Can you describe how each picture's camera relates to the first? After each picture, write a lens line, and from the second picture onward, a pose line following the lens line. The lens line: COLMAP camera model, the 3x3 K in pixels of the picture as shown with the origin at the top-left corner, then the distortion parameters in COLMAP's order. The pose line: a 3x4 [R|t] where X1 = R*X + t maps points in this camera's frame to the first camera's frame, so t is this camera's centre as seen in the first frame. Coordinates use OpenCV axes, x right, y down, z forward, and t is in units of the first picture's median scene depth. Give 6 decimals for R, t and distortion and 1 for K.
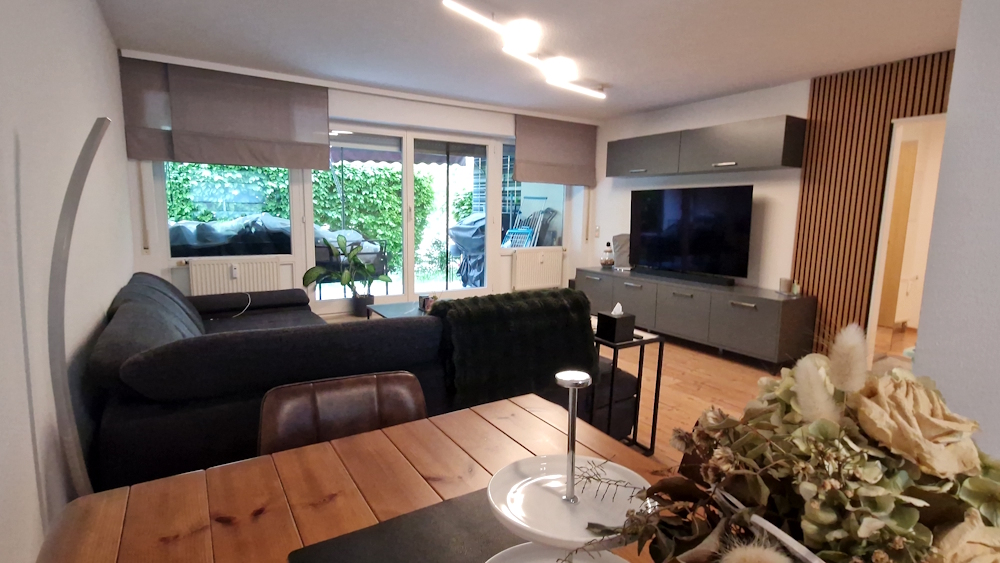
lens RADIAL K [[496.6, 0, 498.7], [0, 496.6, 281.5], [0, 0, 1]] dist [-0.012467, -0.000636]
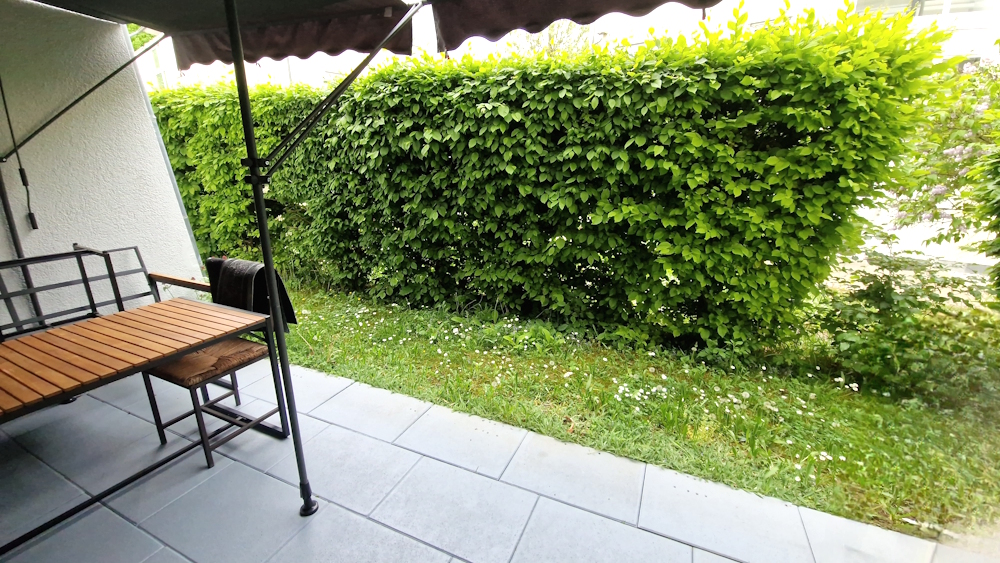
lens RADIAL K [[403.4, 0, 498.9], [0, 403.4, 284.9], [0, 0, 1]] dist [0.000332, 0.000024]
pose [[0.548358, 0.225300, -0.805322, -0.058781], [-0.111759, 0.974129, 0.196427, -0.126265], [0.828742, -0.017710, 0.559350, 0.763656]]
